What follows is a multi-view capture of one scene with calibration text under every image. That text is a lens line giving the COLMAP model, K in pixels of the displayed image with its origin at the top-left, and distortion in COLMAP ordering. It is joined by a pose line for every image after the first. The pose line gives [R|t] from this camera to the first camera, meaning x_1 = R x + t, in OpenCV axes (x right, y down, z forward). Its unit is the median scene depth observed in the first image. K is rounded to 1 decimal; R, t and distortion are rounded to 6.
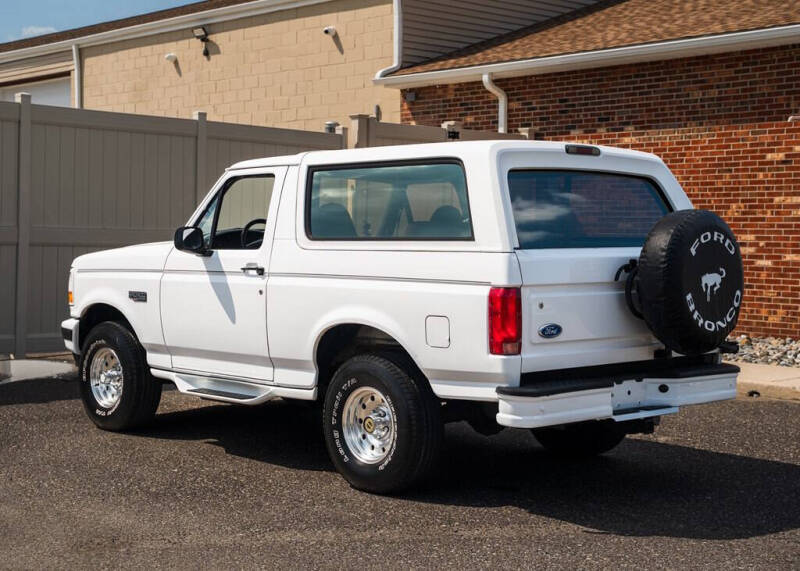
lens RADIAL K [[1347.9, 0, 390.9], [0, 1347.9, 286.3], [0, 0, 1]] dist [0.052753, 0.108518]
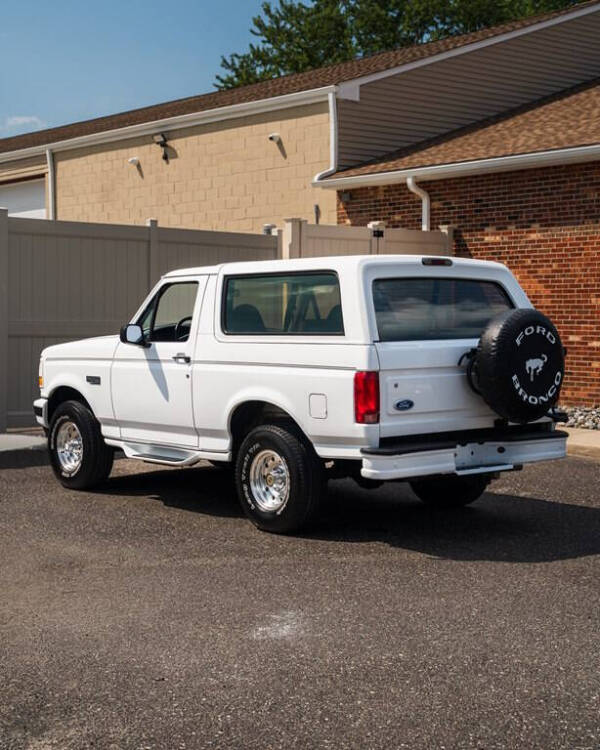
lens RADIAL K [[1336.8, 0, 299.9], [0, 1336.8, 396.1], [0, 0, 1]] dist [0.025078, 0.142021]
pose [[0.998736, -0.007609, -0.049676, 0.074587], [0.008732, 0.999710, 0.022431, -0.004461], [0.049490, -0.022836, 0.998513, -0.256598]]
